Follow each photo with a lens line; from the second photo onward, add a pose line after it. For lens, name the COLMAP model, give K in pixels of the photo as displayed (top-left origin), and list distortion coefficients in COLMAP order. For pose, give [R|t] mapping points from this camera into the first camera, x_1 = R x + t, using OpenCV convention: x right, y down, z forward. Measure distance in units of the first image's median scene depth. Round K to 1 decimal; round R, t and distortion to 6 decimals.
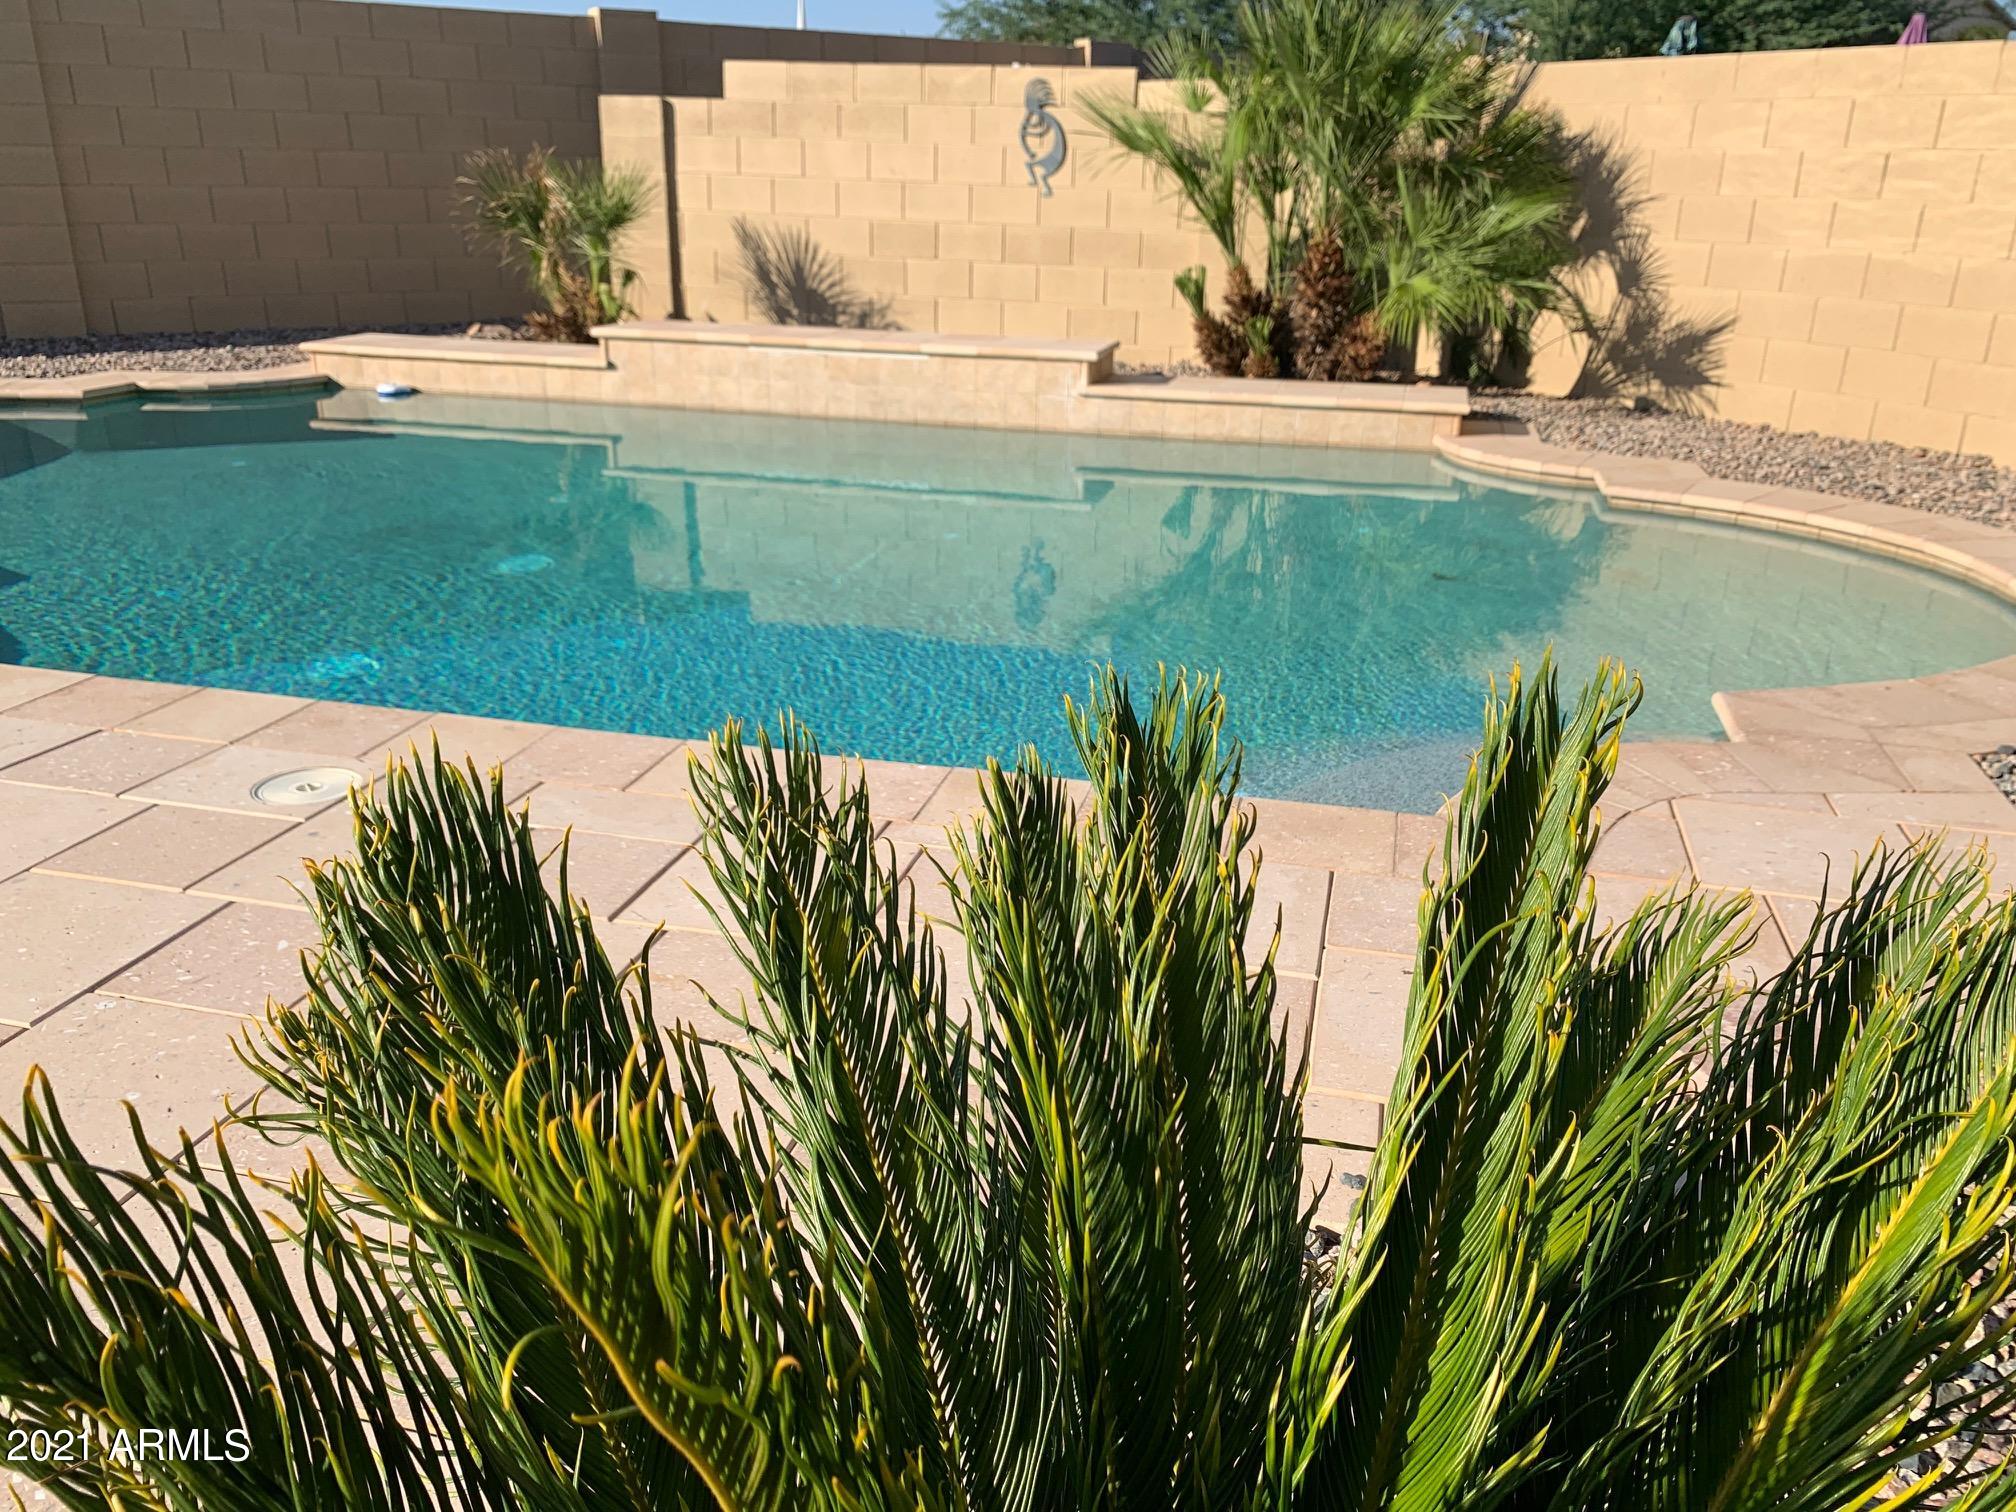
lens RADIAL K [[1531.9, 0, 1011.5], [0, 1531.9, 748.8], [0, 0, 1]] dist [0.039823, -0.043875]
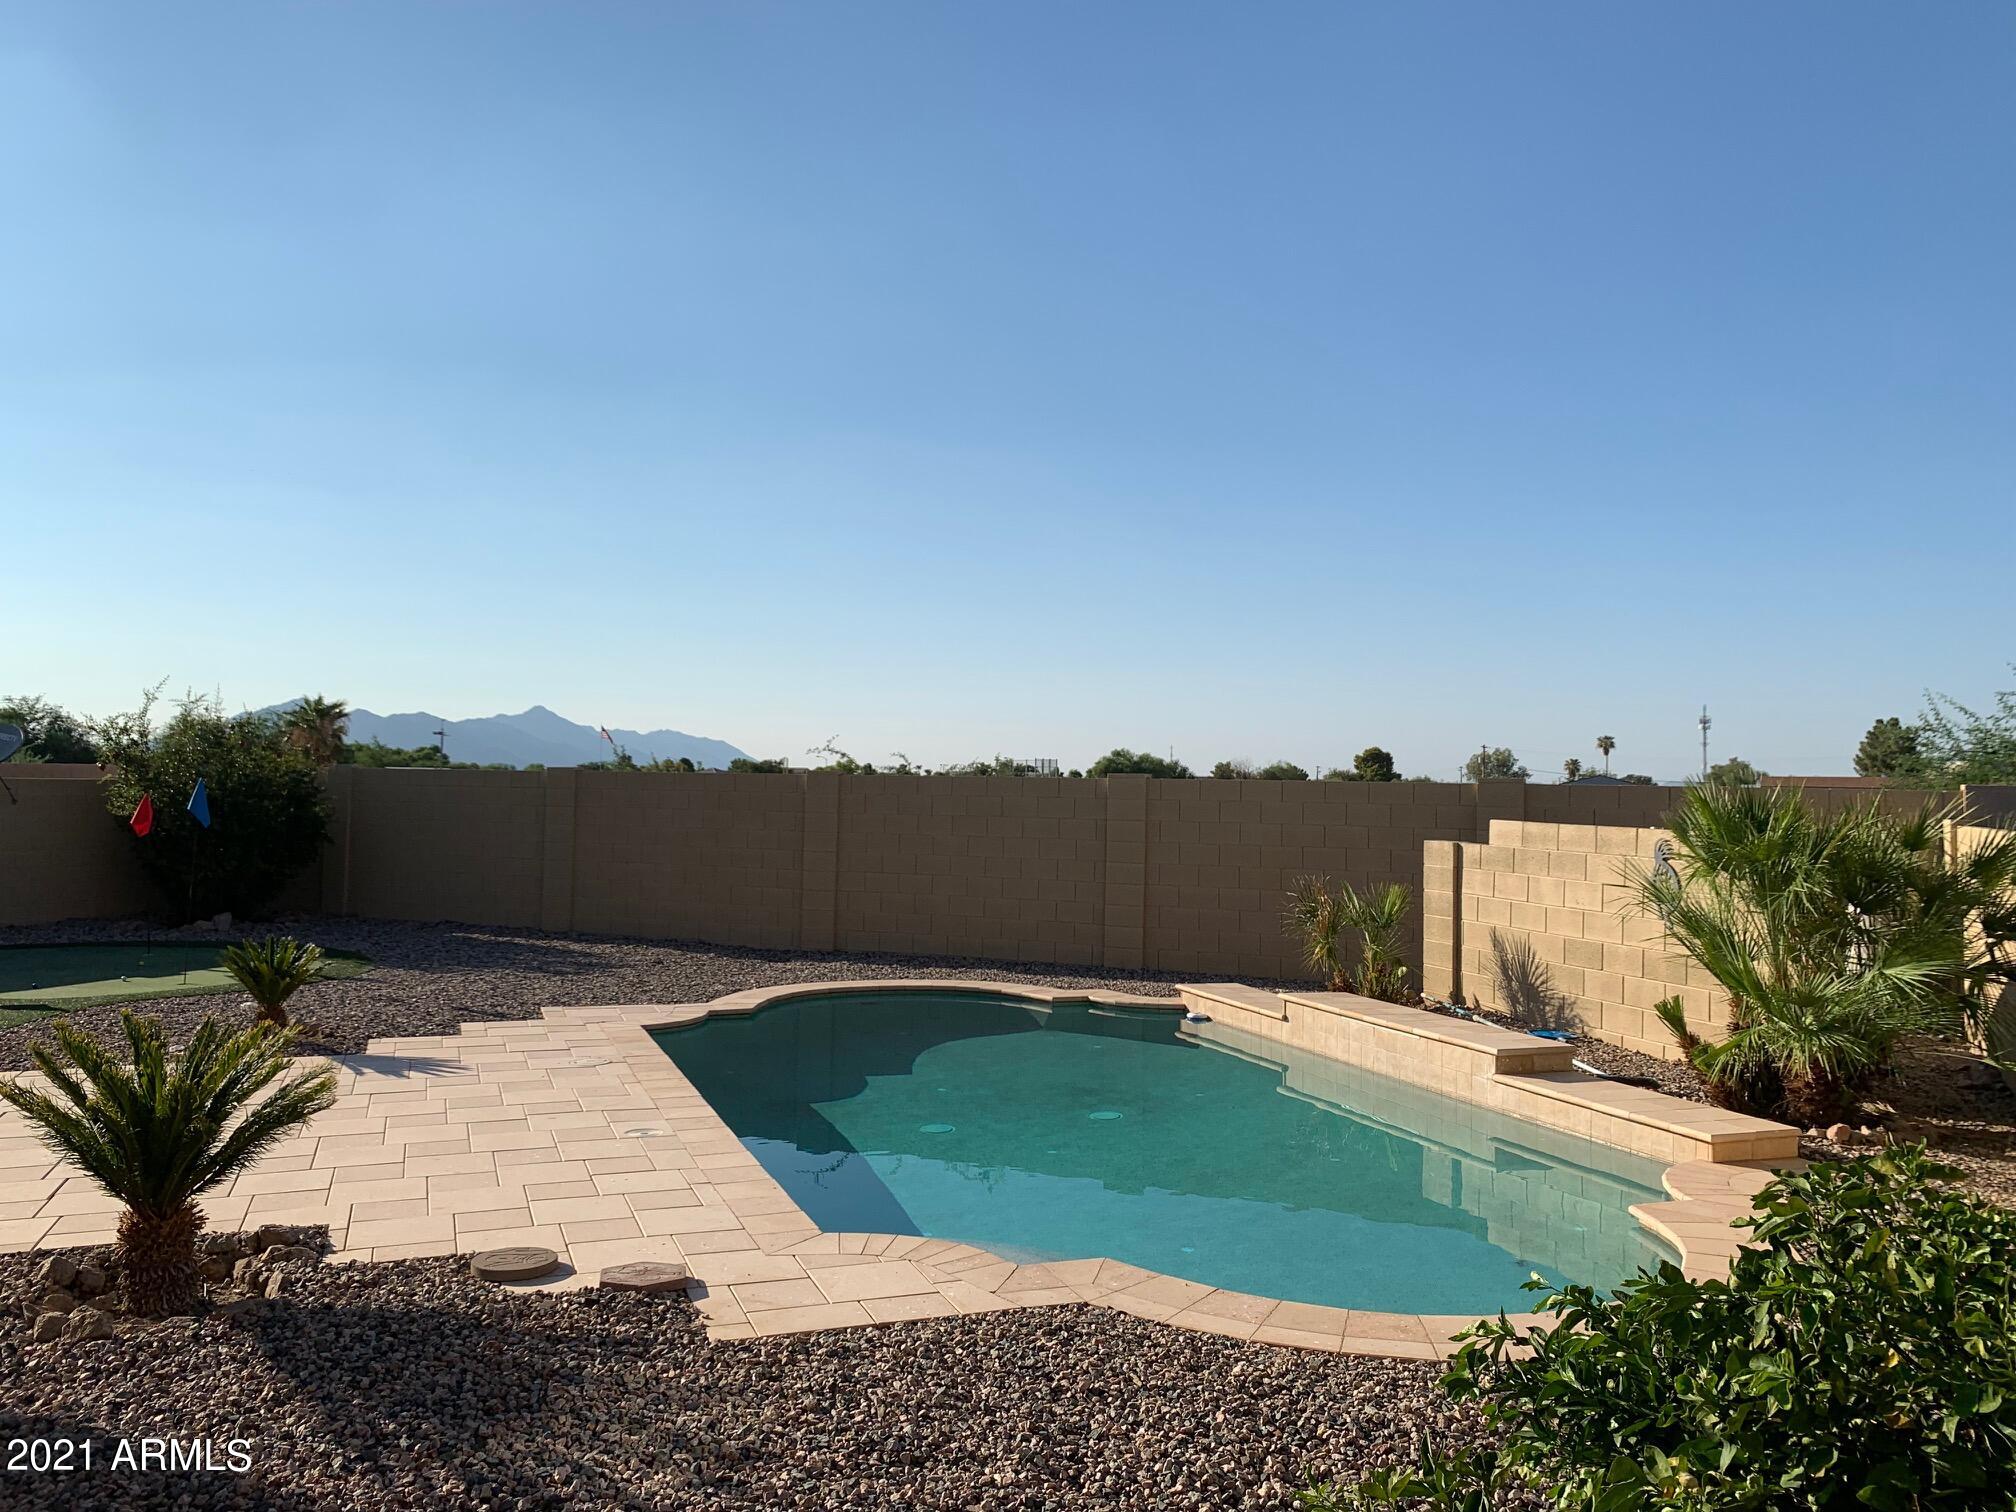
lens RADIAL K [[1539.9, 0, 1012.9], [0, 1539.9, 730.8], [0, 0, 1]] dist [0.013323, -0.006291]
pose [[0.576331, -0.033369, -0.816535, 0.750938], [-0.304841, 0.918270, -0.252691, -0.045227], [0.758231, 0.394547, 0.519055, -0.071367]]
